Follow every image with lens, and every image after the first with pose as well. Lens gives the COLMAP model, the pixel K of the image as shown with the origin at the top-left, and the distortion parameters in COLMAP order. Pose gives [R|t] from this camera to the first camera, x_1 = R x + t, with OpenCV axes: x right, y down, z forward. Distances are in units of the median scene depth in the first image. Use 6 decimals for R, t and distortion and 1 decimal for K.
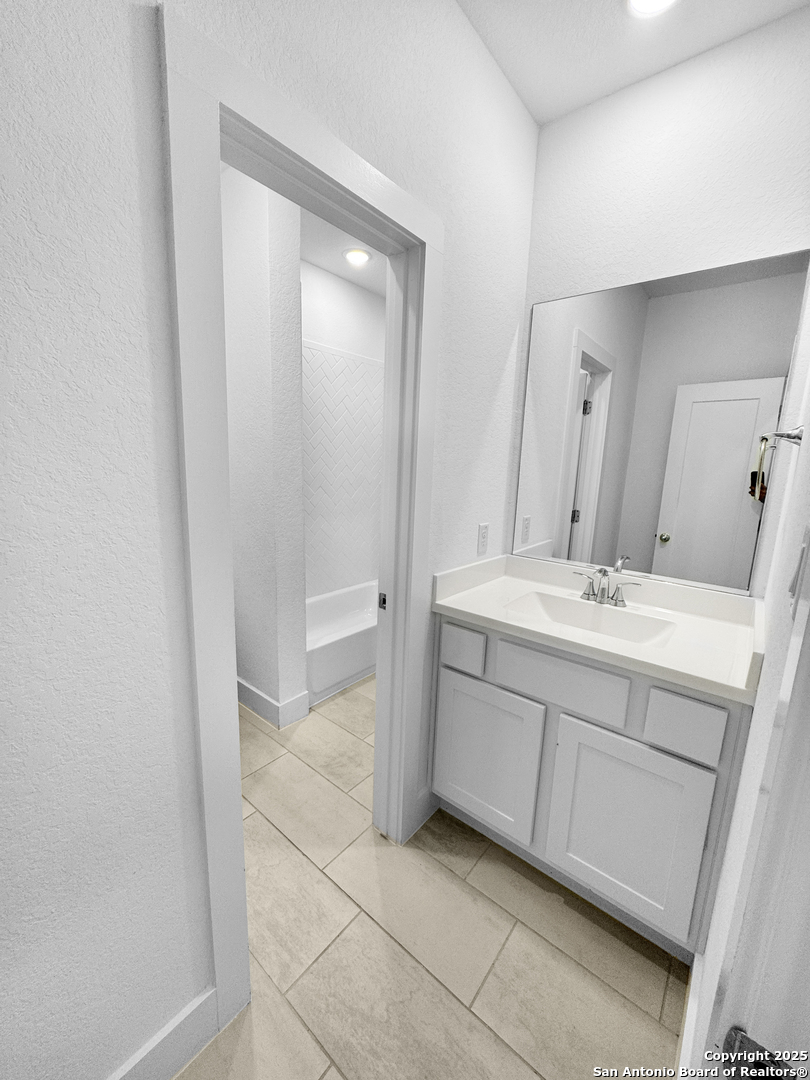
lens RADIAL K [[430.8, 0, 405.7], [0, 430.8, 538.9], [0, 0, 1]] dist [-0.002496, 0.000346]
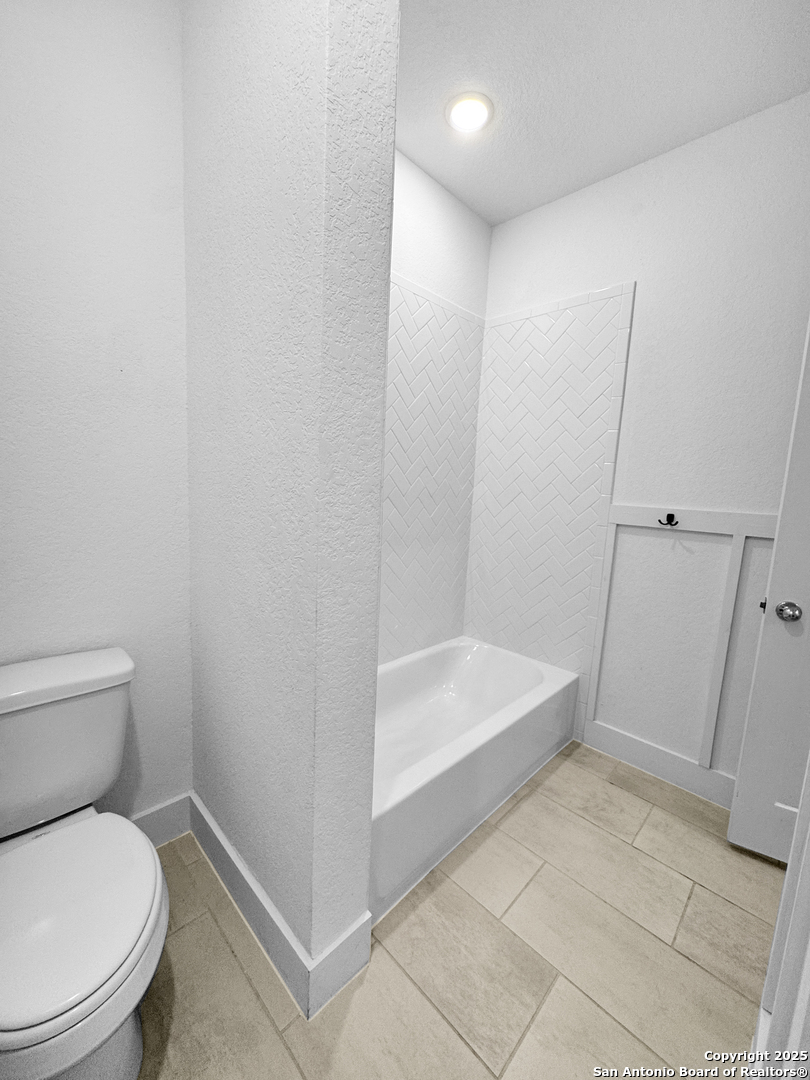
lens RADIAL K [[430.8, 0, 405.7], [0, 430.8, 538.9], [0, 0, 1]] dist [-0.002496, 0.000346]
pose [[0.995873, 0.024490, -0.087392, -0.153365], [-0.029325, 0.998085, -0.054474, -0.035598], [0.085891, 0.056811, 0.994683, 0.493260]]
